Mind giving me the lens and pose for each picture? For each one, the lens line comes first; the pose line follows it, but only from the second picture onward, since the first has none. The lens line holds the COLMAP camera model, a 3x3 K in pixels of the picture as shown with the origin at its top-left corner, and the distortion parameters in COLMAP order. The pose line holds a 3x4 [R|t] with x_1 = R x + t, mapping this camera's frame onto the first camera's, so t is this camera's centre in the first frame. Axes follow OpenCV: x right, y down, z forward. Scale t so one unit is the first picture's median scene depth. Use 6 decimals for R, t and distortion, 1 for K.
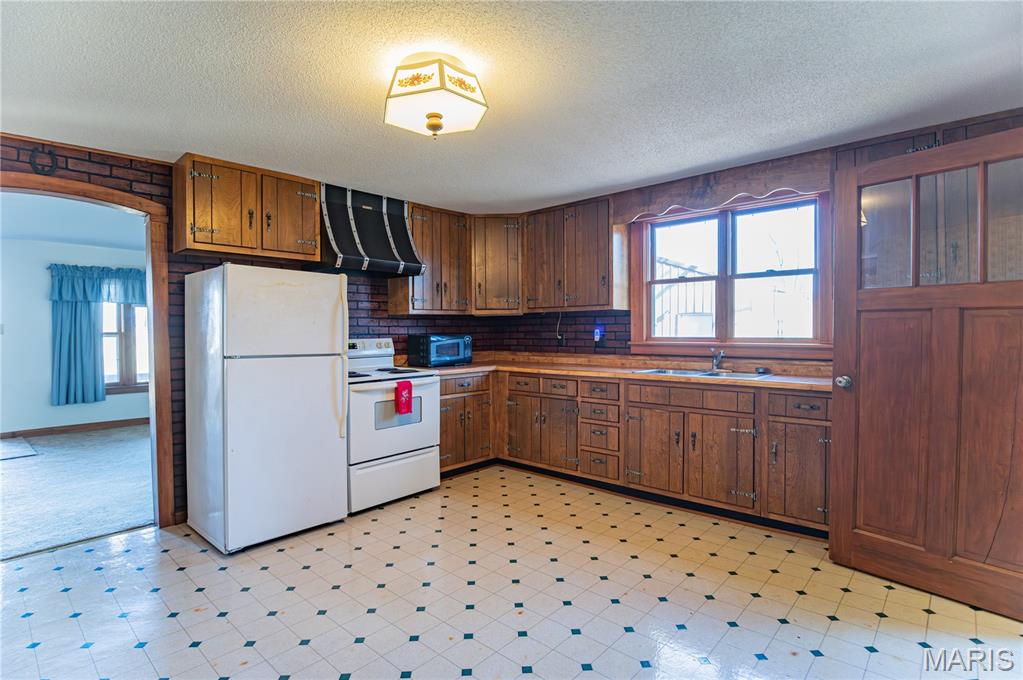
lens RADIAL K [[506.9, 0, 506.4], [0, 506.9, 337.8], [0, 0, 1]] dist [-0.017558, -0.004977]
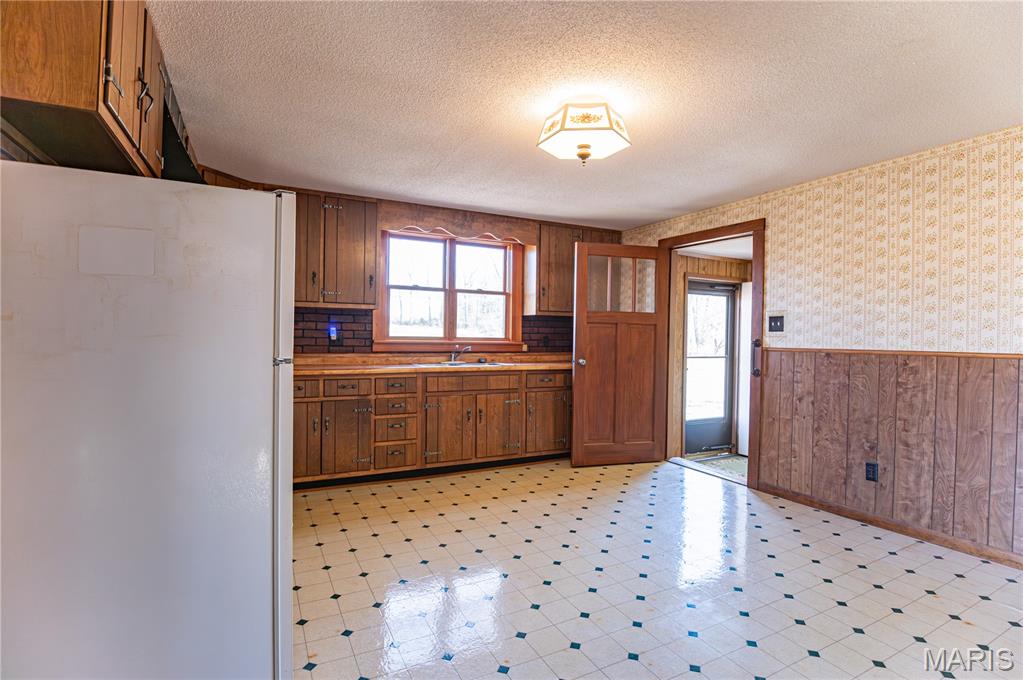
lens RADIAL K [[506.9, 0, 506.4], [0, 506.9, 337.8], [0, 0, 1]] dist [-0.017558, -0.004977]
pose [[0.343866, 0.006120, 0.938999, -0.821844], [-0.004948, 0.999977, -0.004706, 0.008024], [-0.939006, -0.003028, 0.343888, 0.472213]]
